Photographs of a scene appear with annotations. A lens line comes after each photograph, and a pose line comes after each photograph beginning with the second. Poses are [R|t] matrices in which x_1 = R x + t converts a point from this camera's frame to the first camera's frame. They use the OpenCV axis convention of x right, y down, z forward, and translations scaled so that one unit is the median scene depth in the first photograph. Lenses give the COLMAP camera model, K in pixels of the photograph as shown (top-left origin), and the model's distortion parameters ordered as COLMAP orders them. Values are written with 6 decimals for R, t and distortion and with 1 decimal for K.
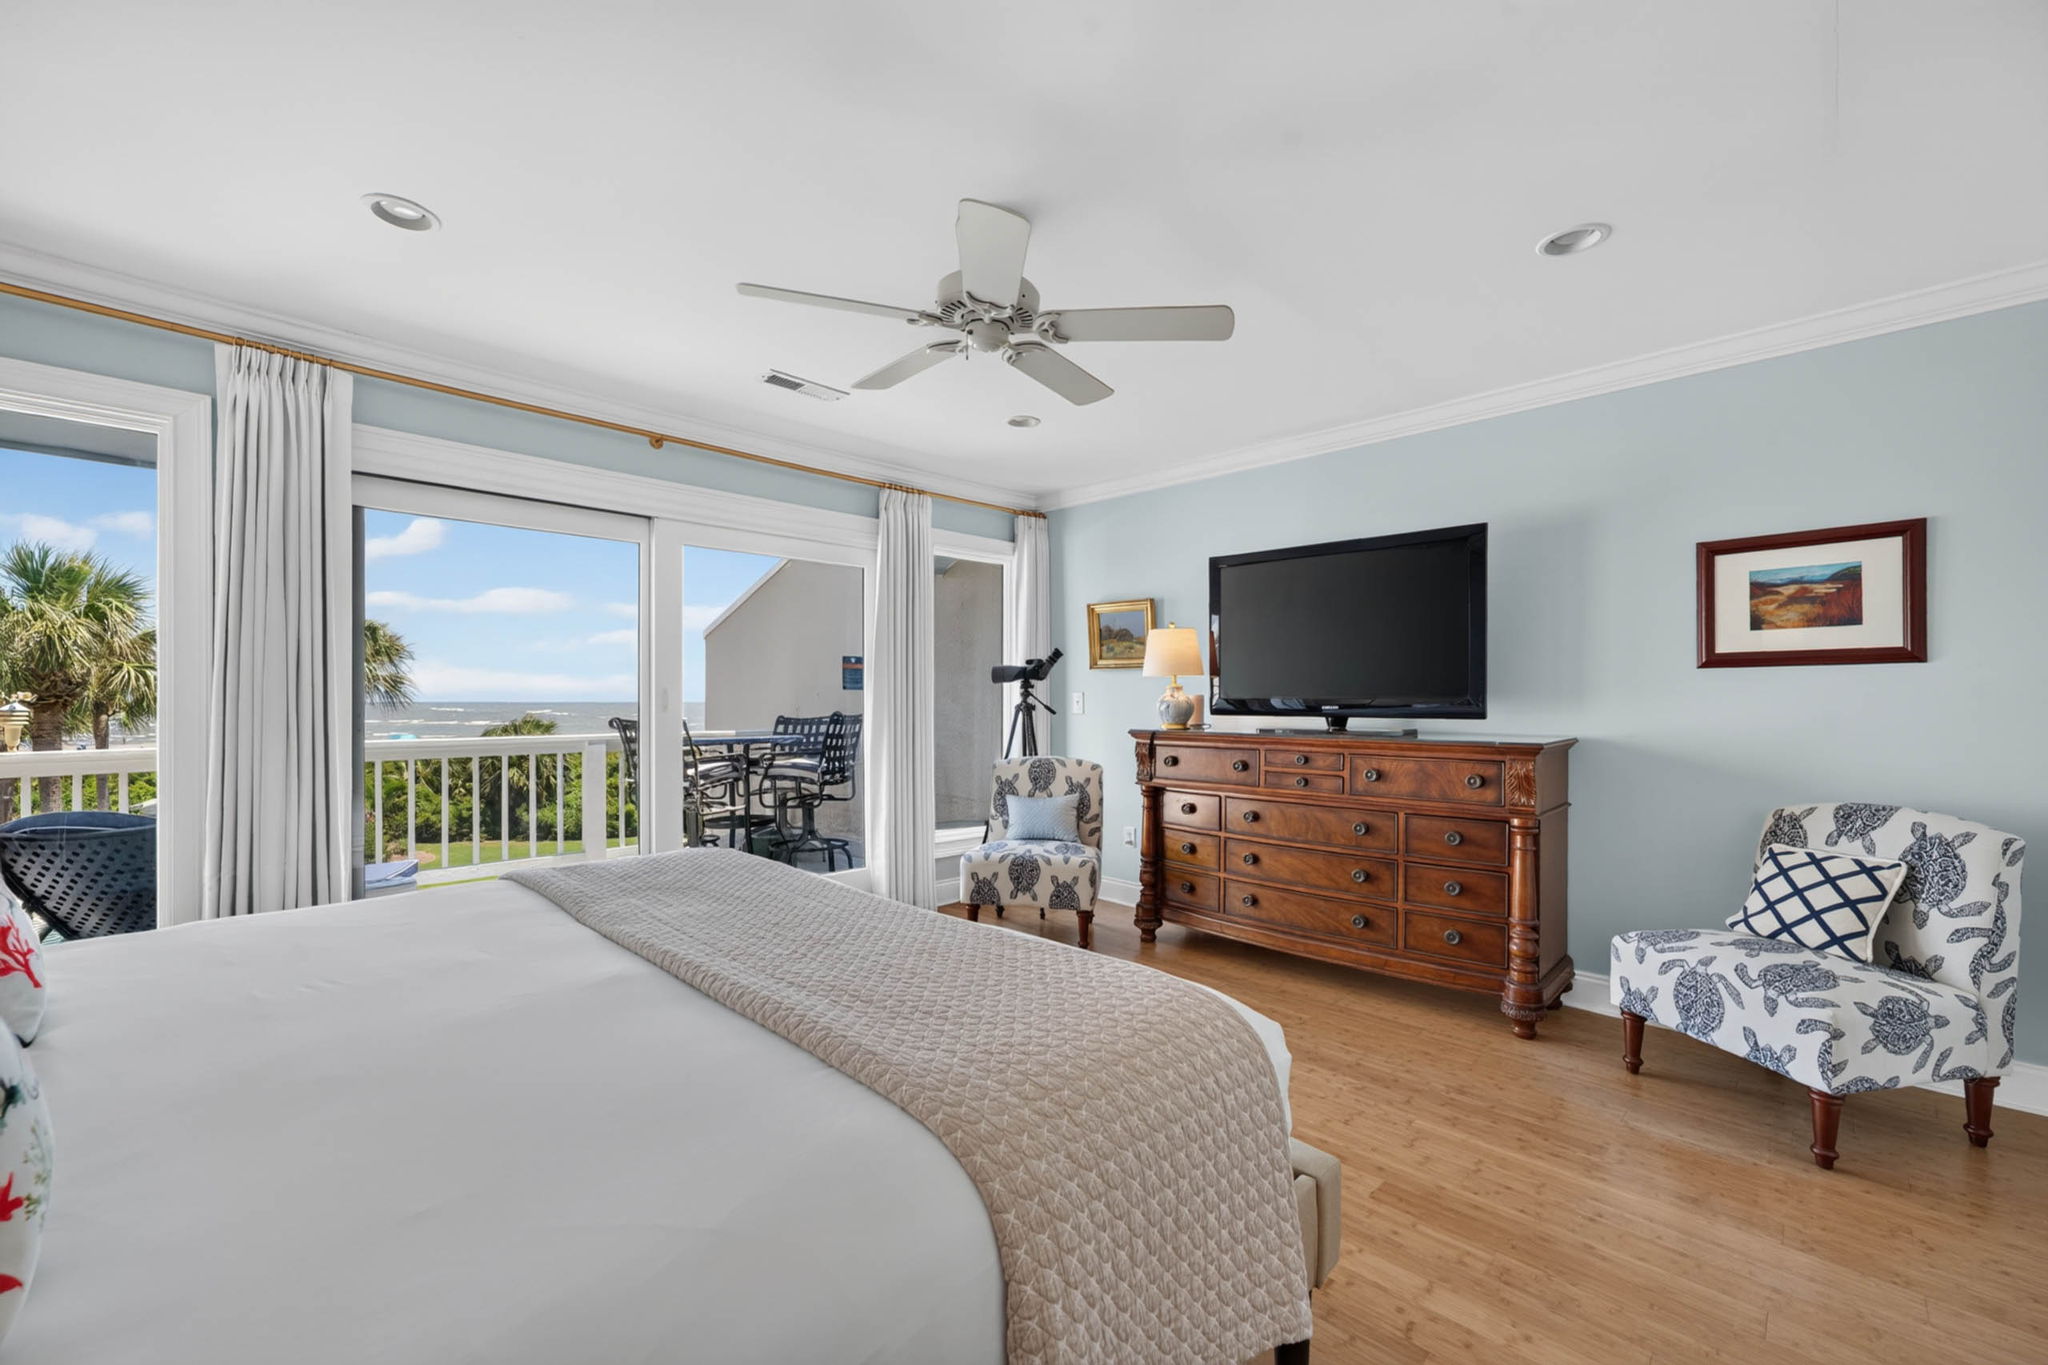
lens RADIAL K [[833.6, 0, 1021.3], [0, 833.6, 690.6], [0, 0, 1]] dist [0.000796, 0.009027]
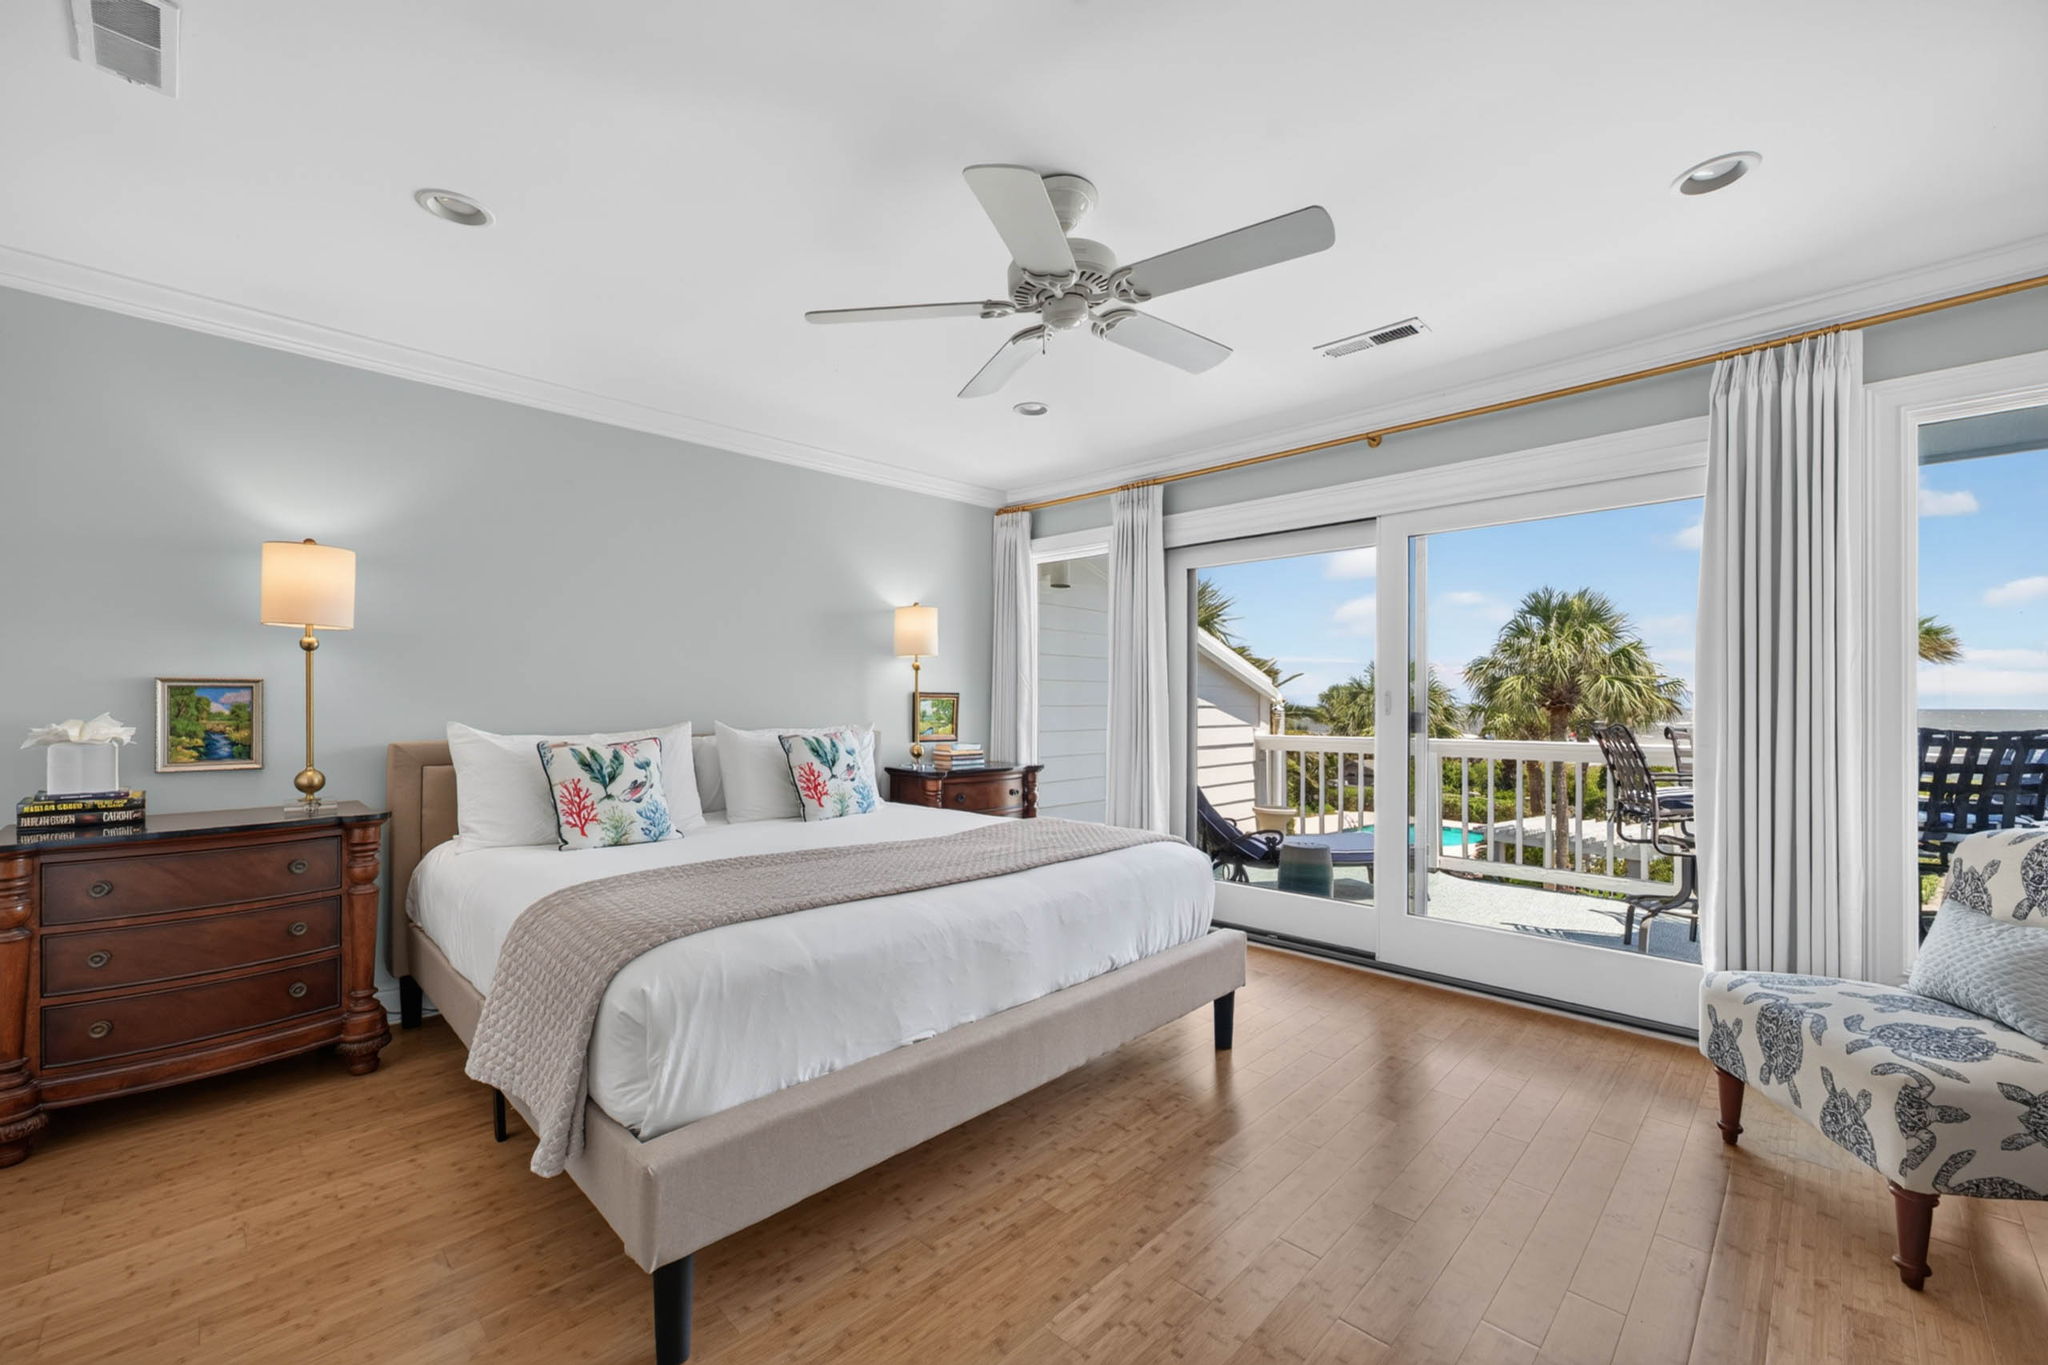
lens RADIAL K [[842.9, 0, 1015.1], [0, 842.9, 700.8], [0, 0, 1]] dist [-0.042140, 0.022240]
pose [[0.013162, -0.000684, -0.999913, 0.489229], [0.005775, 0.999983, -0.000608, 0.007319], [0.999897, -0.005767, 0.013166, 0.508614]]
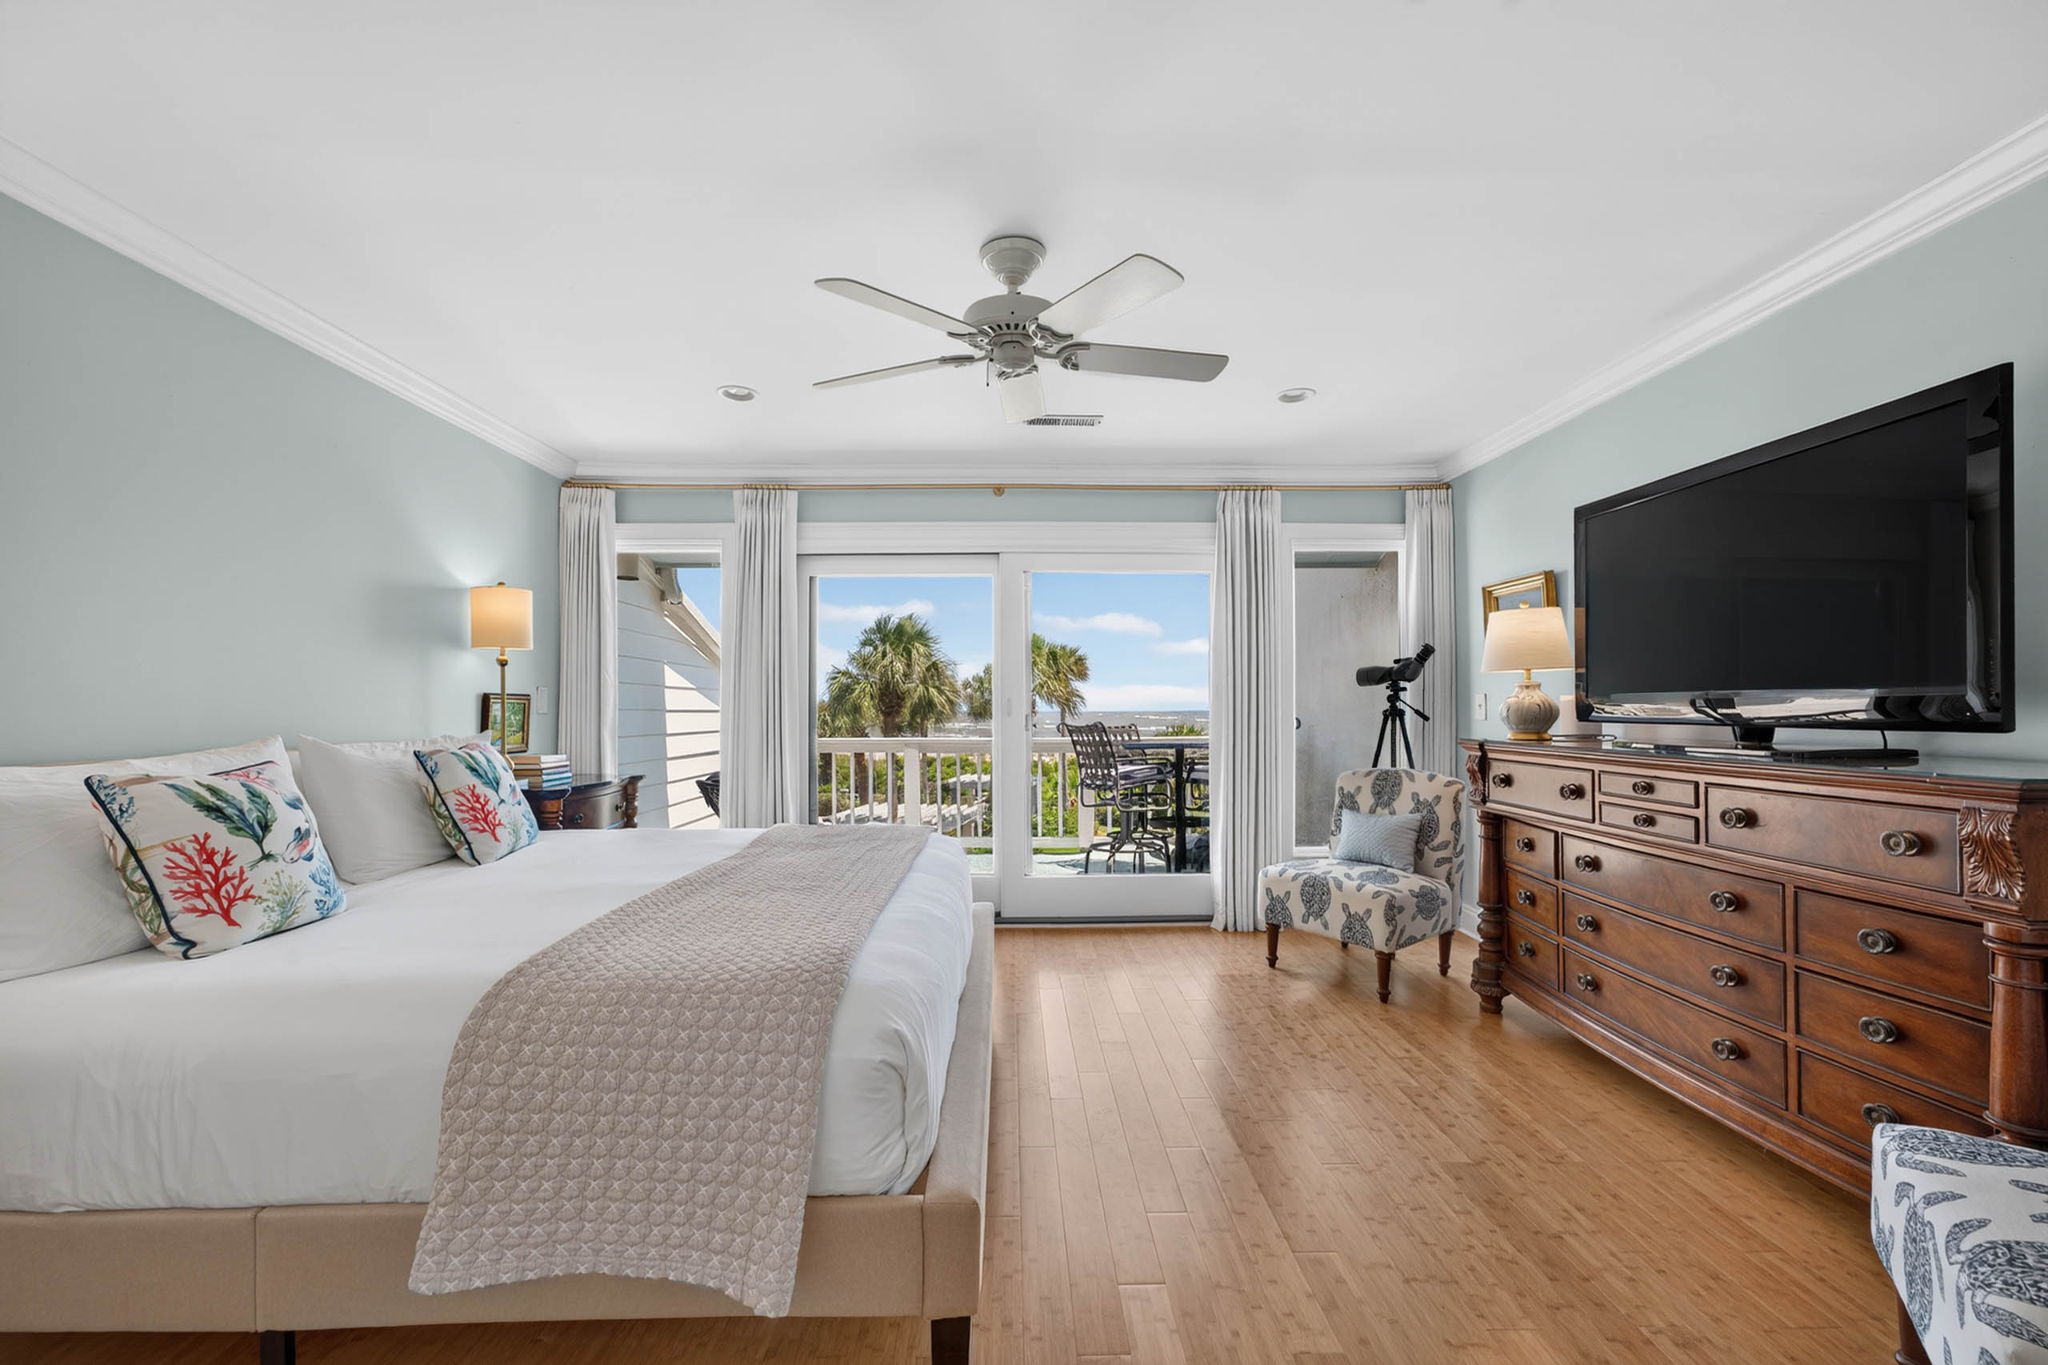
lens RADIAL K [[803.6, 0, 1042.6], [0, 803.6, 684.2], [0, 0, 1]] dist [0.001204, 0.000291]
pose [[0.729069, -0.019989, -0.684148, 0.372362], [0.007893, 0.999753, -0.020799, 0.007461], [0.684395, 0.009764, 0.729046, 0.164483]]
